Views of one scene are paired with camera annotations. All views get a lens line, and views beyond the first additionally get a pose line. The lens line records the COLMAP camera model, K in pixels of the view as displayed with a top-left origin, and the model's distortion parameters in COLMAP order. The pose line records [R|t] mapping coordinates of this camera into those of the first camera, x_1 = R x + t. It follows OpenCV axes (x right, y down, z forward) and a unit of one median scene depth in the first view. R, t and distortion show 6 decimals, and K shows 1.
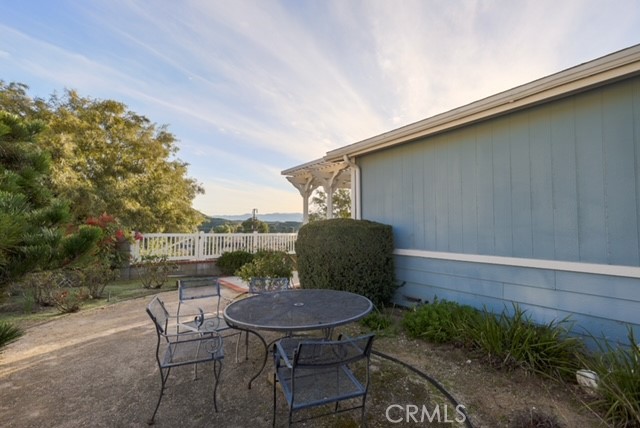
lens RADIAL K [[307.7, 0, 317.2], [0, 307.7, 229.0], [0, 0, 1]] dist [0.023740, 0.005100]
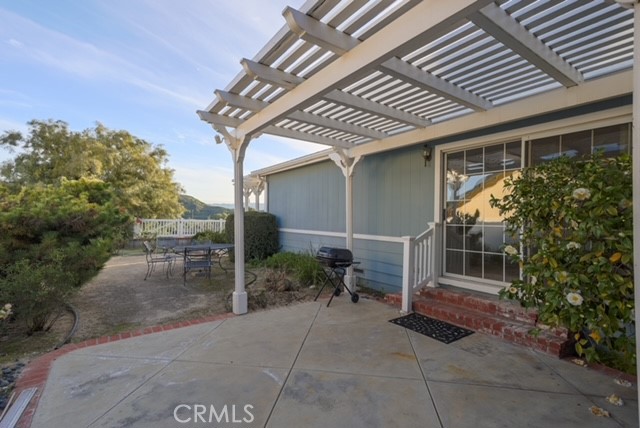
lens RADIAL K [[307.7, 0, 322.7], [0, 307.7, 212.5], [0, 0, 1]] dist [0.023740, 0.005100]
pose [[0.999985, 0.005445, 0.000673, 0.334801], [-0.005435, 0.999895, -0.013407, -0.003080], [-0.000746, 0.013403, 0.999910, -0.547418]]
